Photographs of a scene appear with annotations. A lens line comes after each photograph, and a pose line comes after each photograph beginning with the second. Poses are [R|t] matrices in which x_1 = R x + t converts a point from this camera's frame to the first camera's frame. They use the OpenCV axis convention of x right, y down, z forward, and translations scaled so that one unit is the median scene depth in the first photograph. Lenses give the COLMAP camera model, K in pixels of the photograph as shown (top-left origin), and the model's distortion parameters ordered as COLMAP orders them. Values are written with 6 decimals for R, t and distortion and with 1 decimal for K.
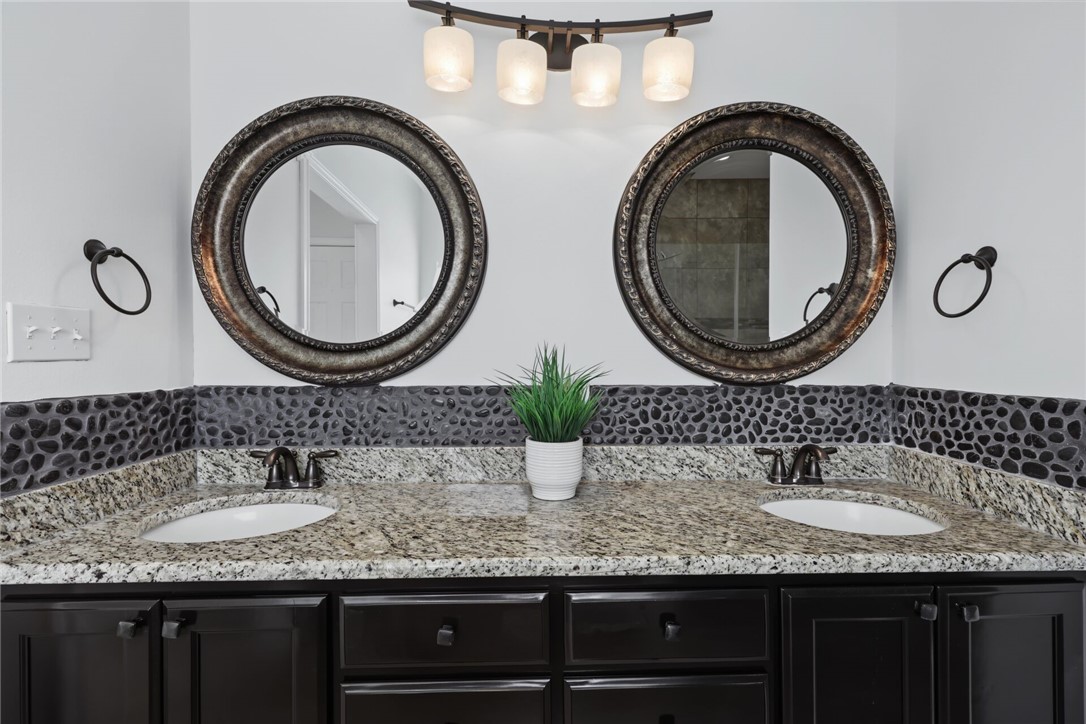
lens RADIAL K [[462.3, 0, 539.5], [0, 462.3, 364.7], [0, 0, 1]] dist [0.004590, 0.000236]
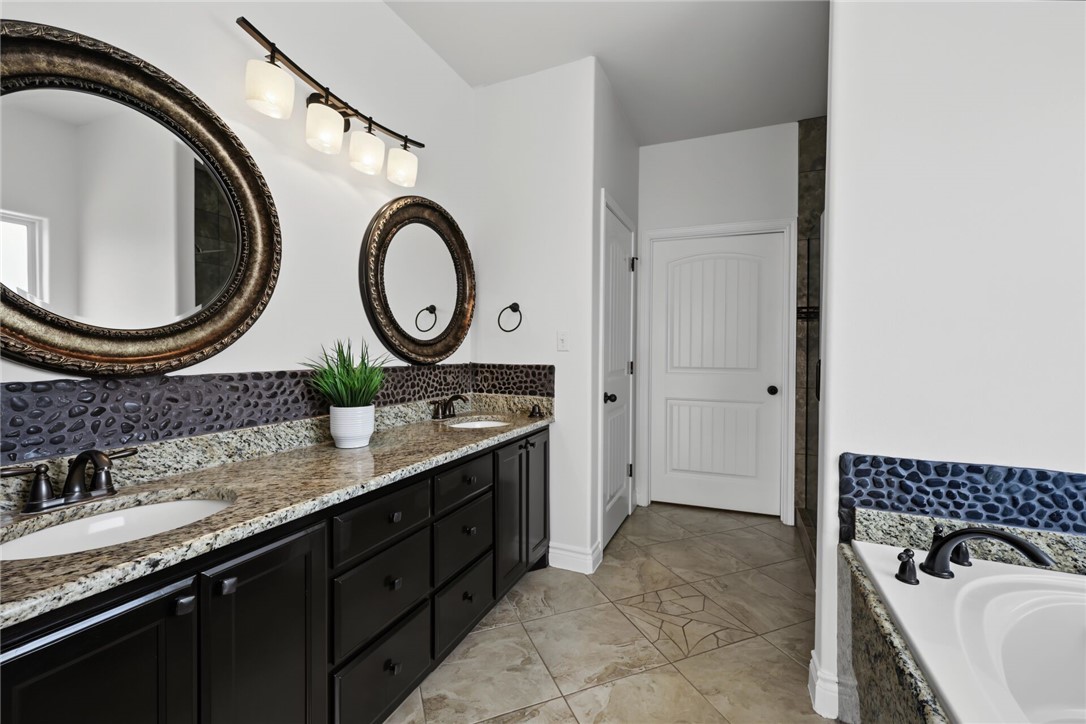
lens RADIAL K [[452.8, 0, 548.7], [0, 452.8, 353.8], [0, 0, 1]] dist [0.000428, -0.000189]
pose [[0.417738, -0.003581, 0.908560, -0.874703], [0.002677, 0.999993, 0.002711, 0.000637], [-0.908564, 0.001300, 0.417745, -0.103897]]
